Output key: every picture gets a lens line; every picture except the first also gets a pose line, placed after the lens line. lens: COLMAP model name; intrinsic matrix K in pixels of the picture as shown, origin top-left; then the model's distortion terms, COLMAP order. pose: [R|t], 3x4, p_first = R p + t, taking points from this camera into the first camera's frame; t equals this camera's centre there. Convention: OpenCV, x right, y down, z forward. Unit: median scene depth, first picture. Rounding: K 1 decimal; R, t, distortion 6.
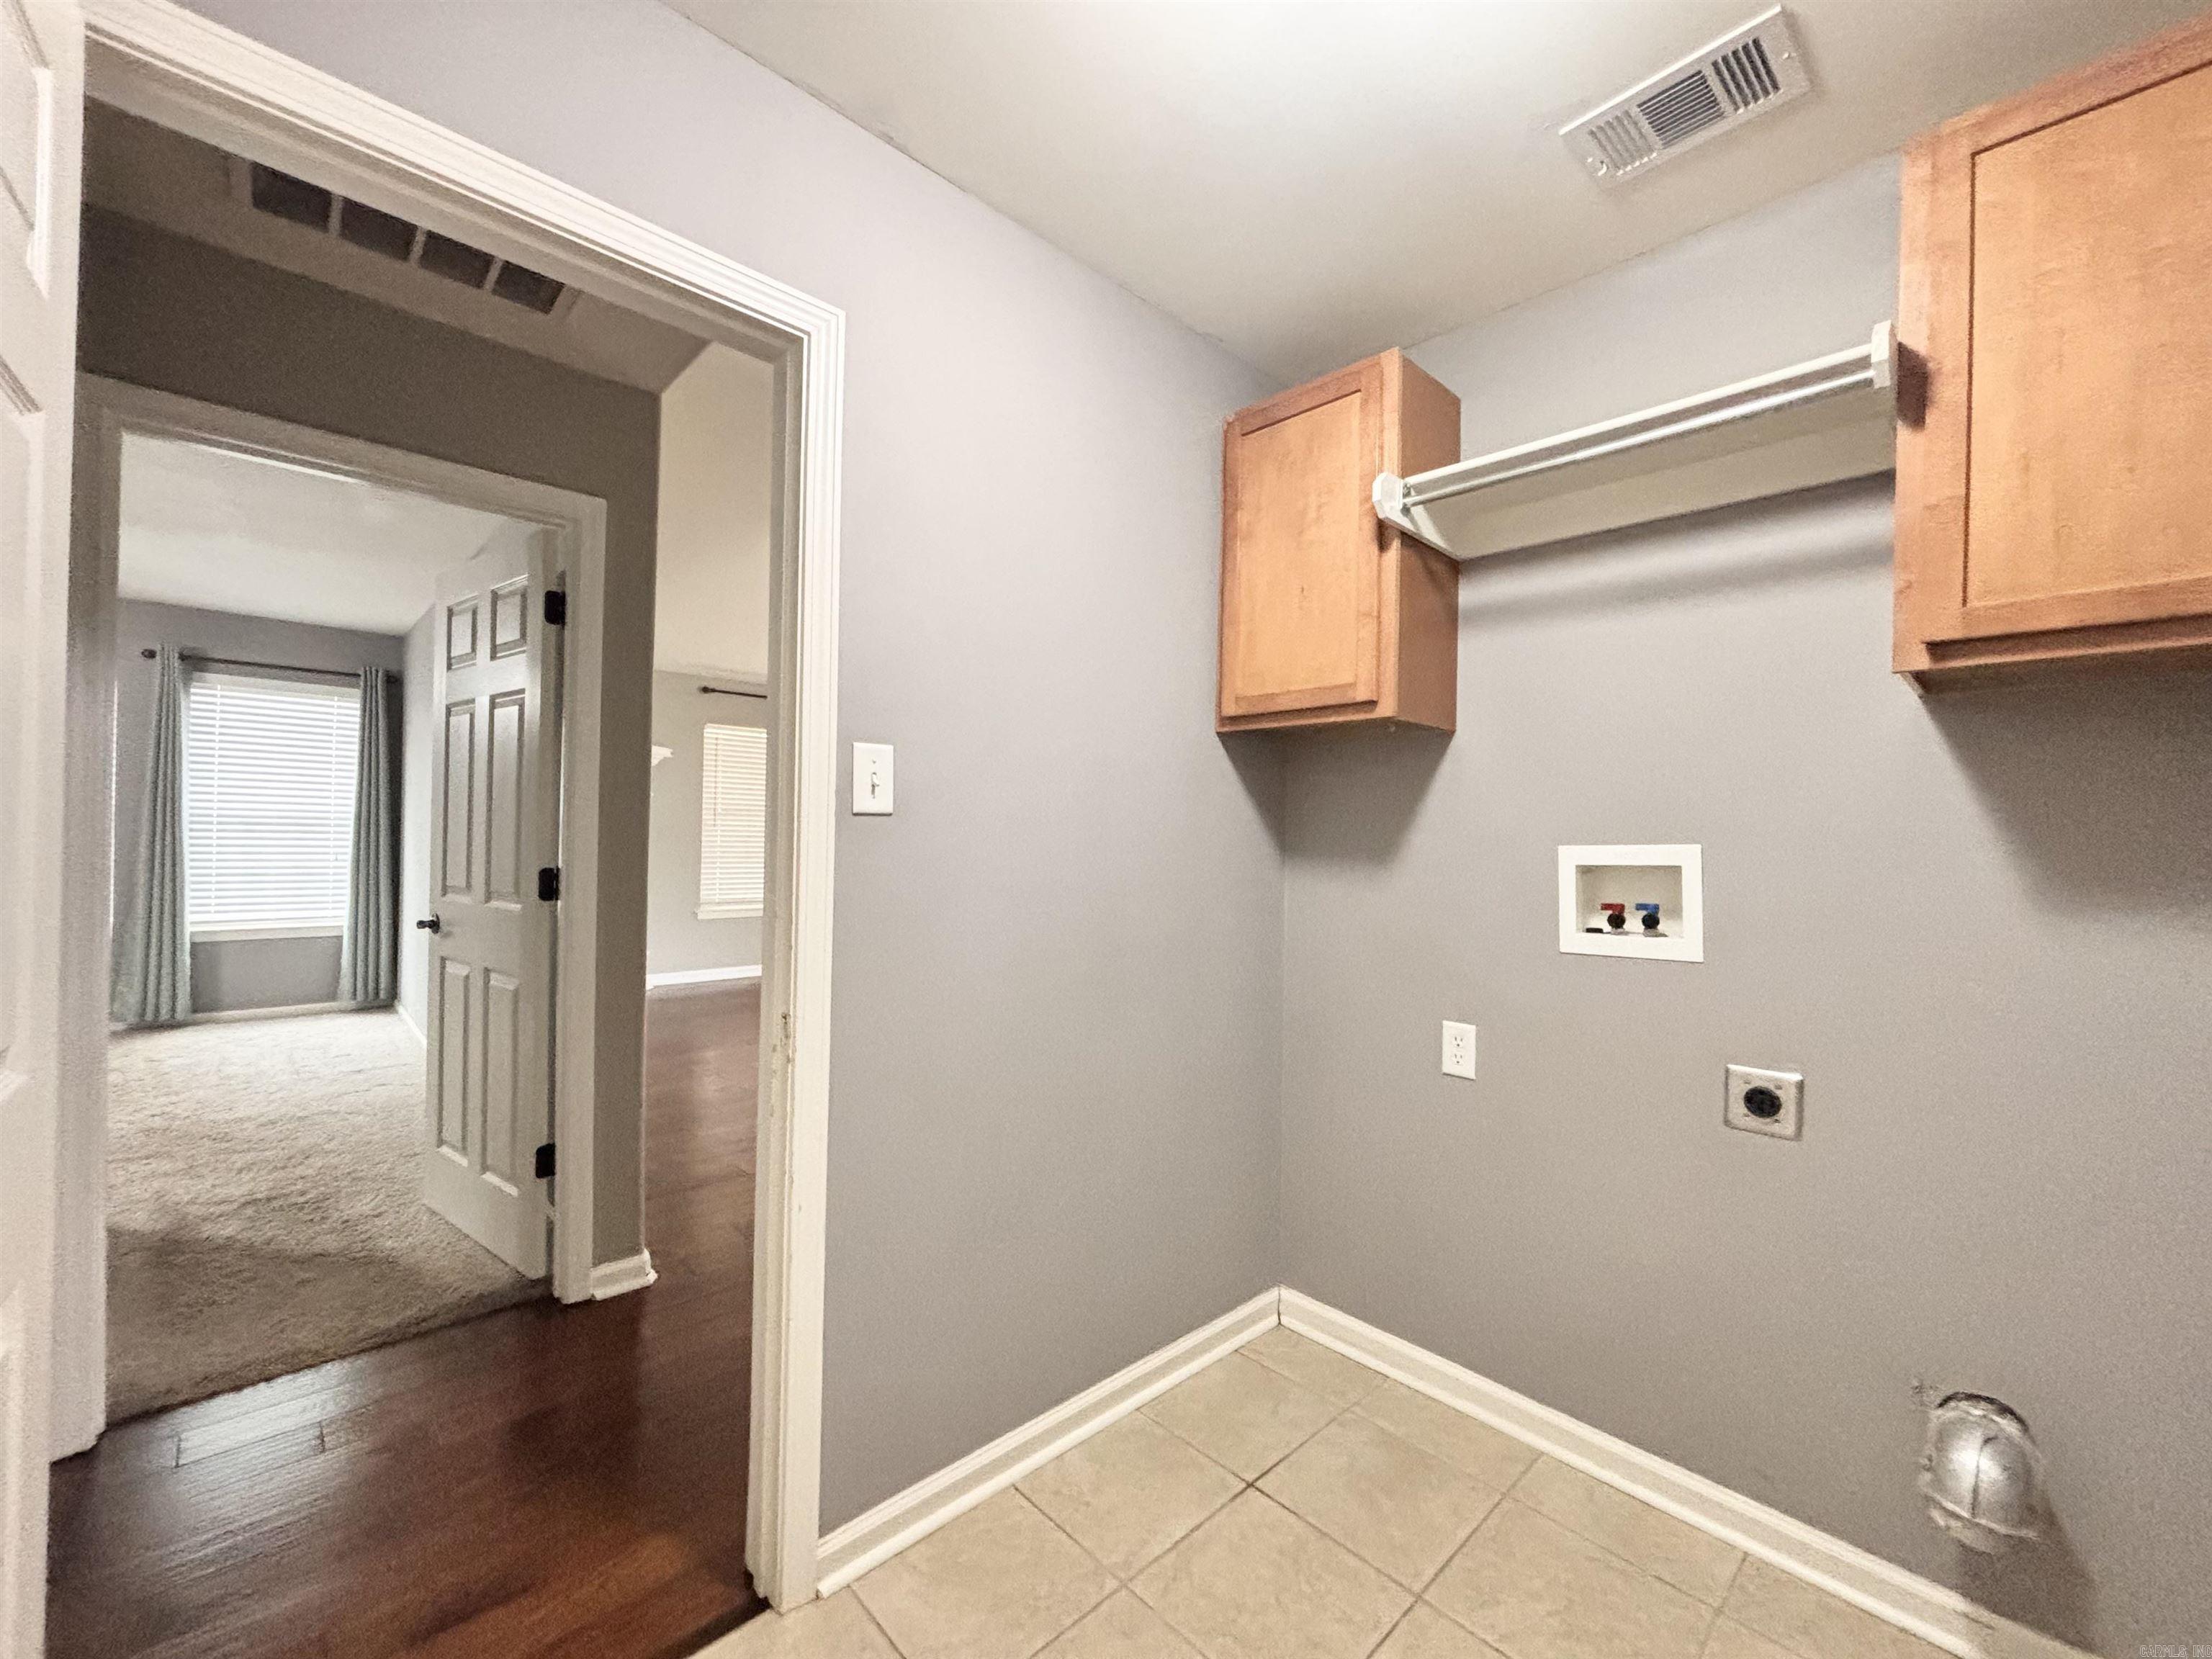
lens RADIAL K [[890.1, 0, 1105.6], [0, 890.1, 821.6], [0, 0, 1]] dist [0.005452, -0.000979]
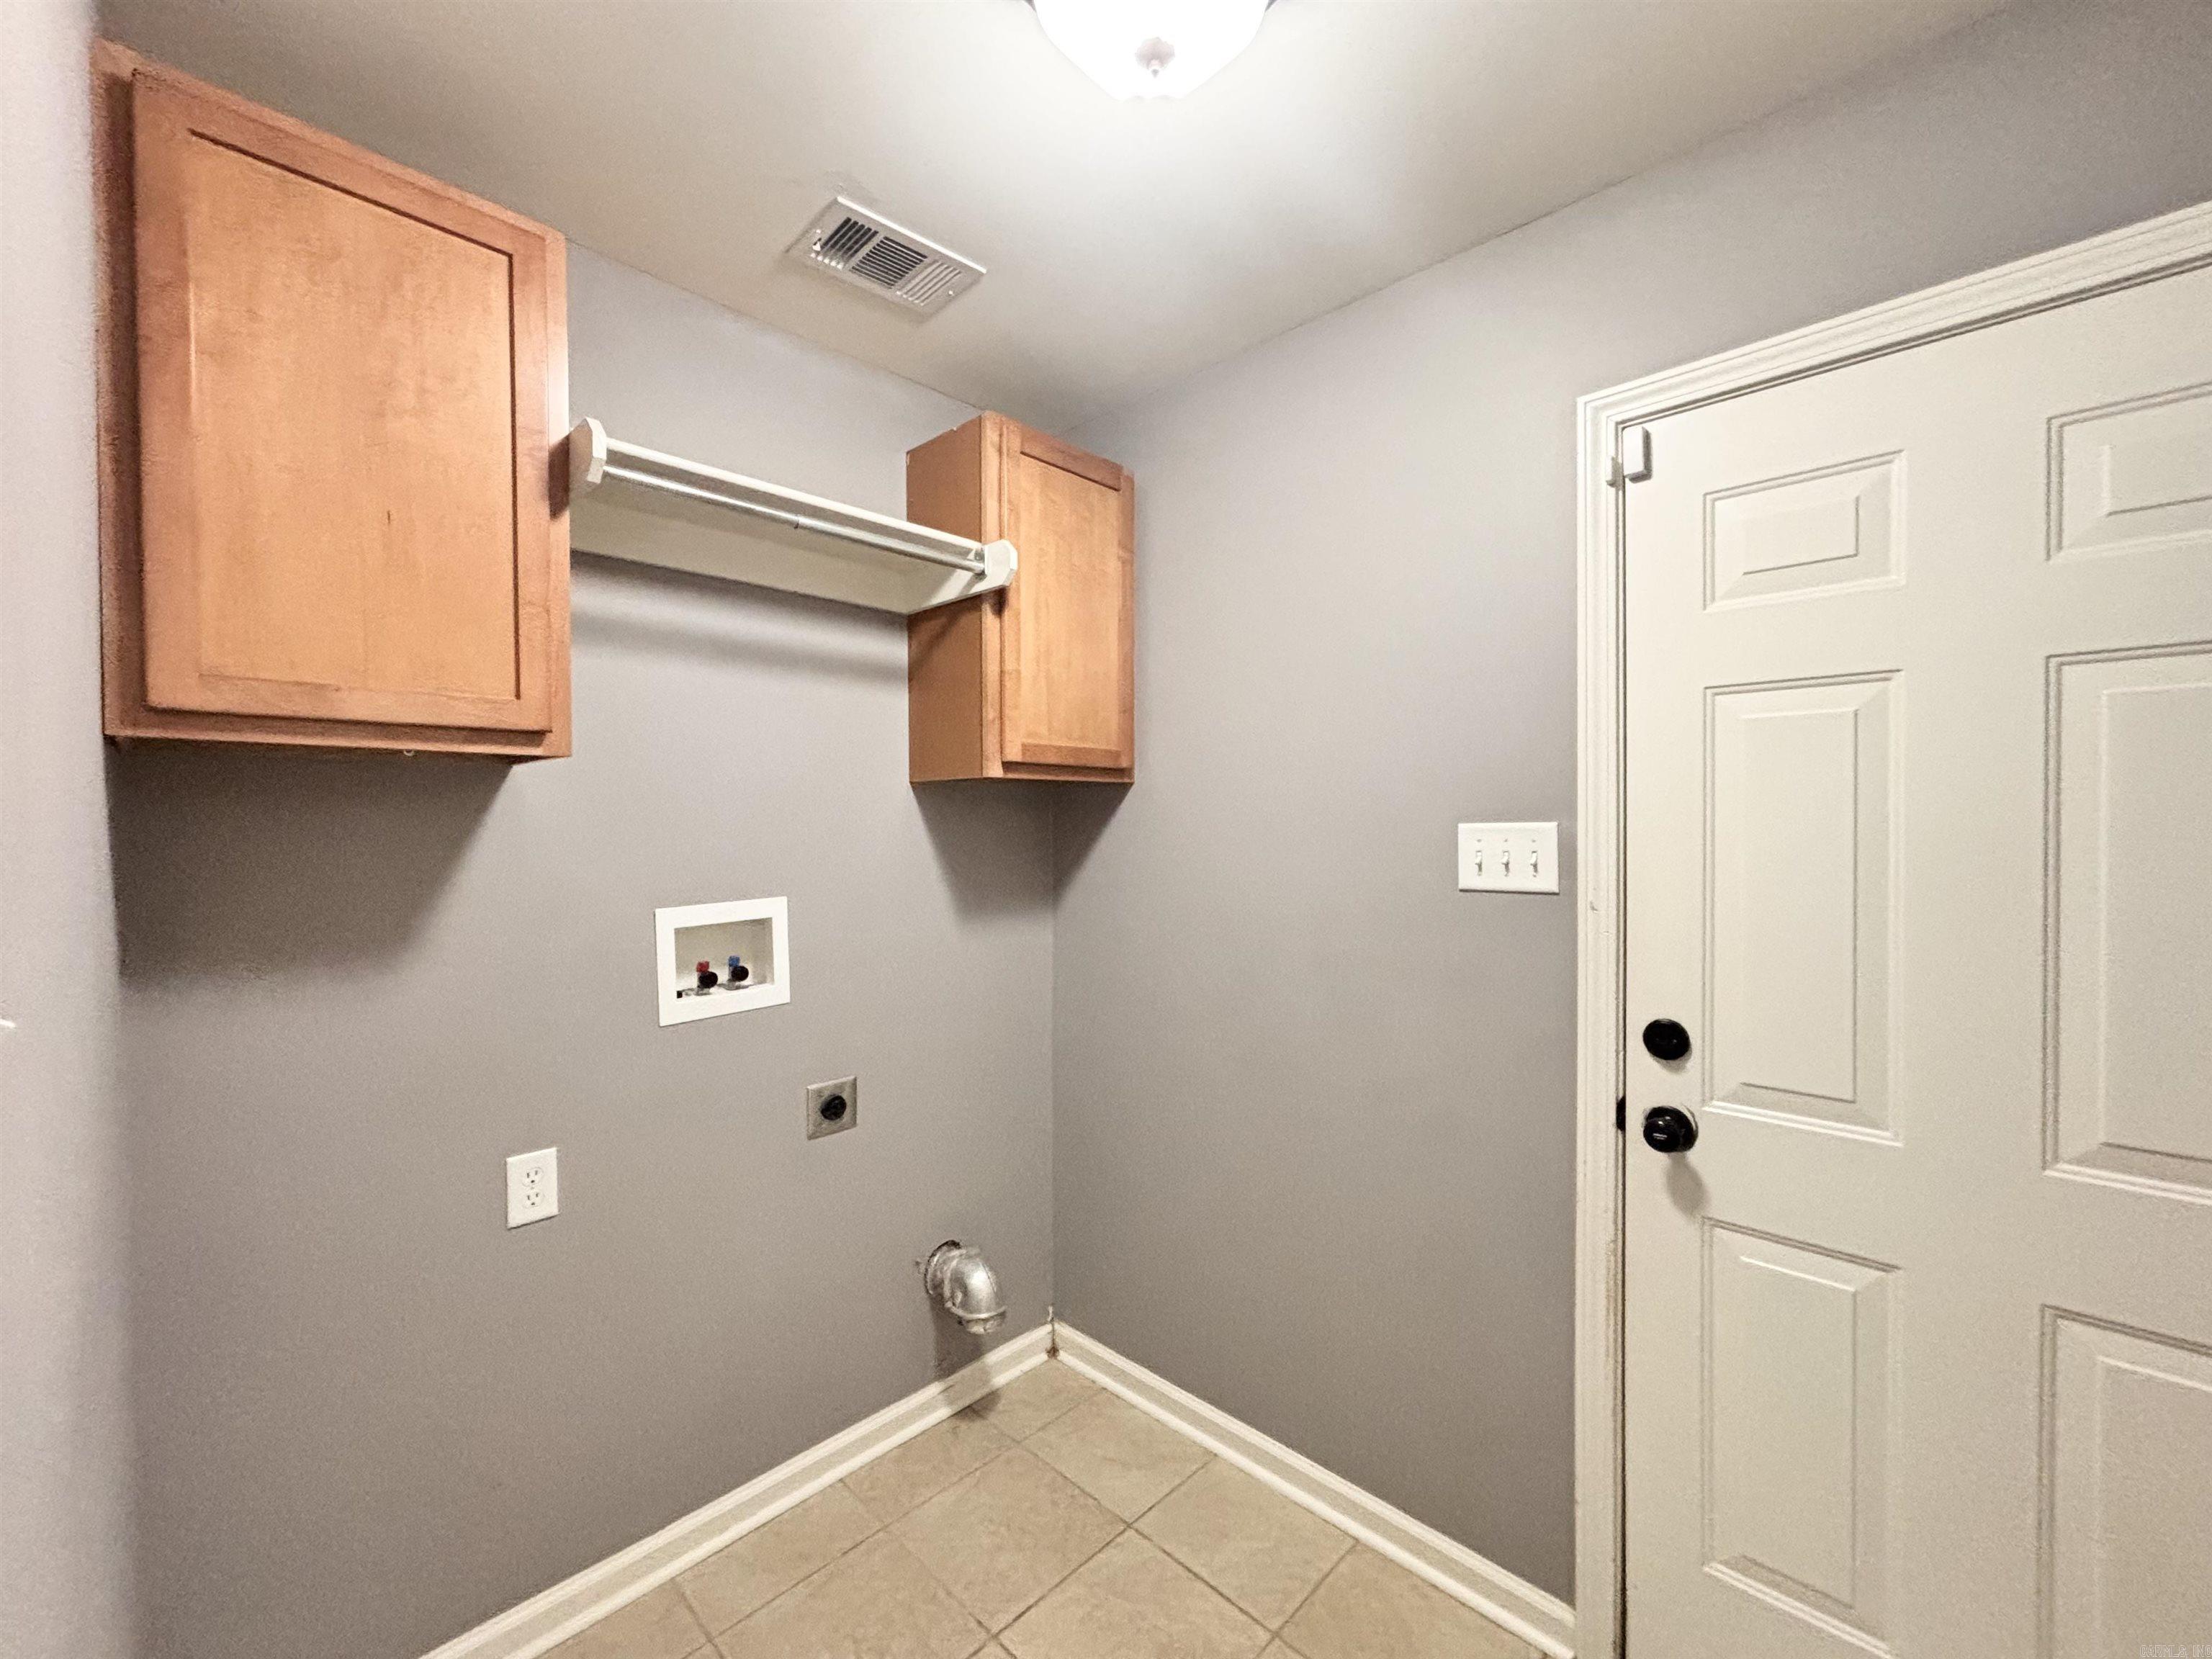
lens RADIAL K [[890.1, 0, 1113.2], [0, 890.1, 828.1], [0, 0, 1]] dist [0.005452, -0.000979]
pose [[-0.024623, -0.023376, 0.999423, -0.404779], [-0.016139, 0.999606, 0.022982, -0.083834], [-0.999567, -0.015564, -0.024991, 0.573626]]
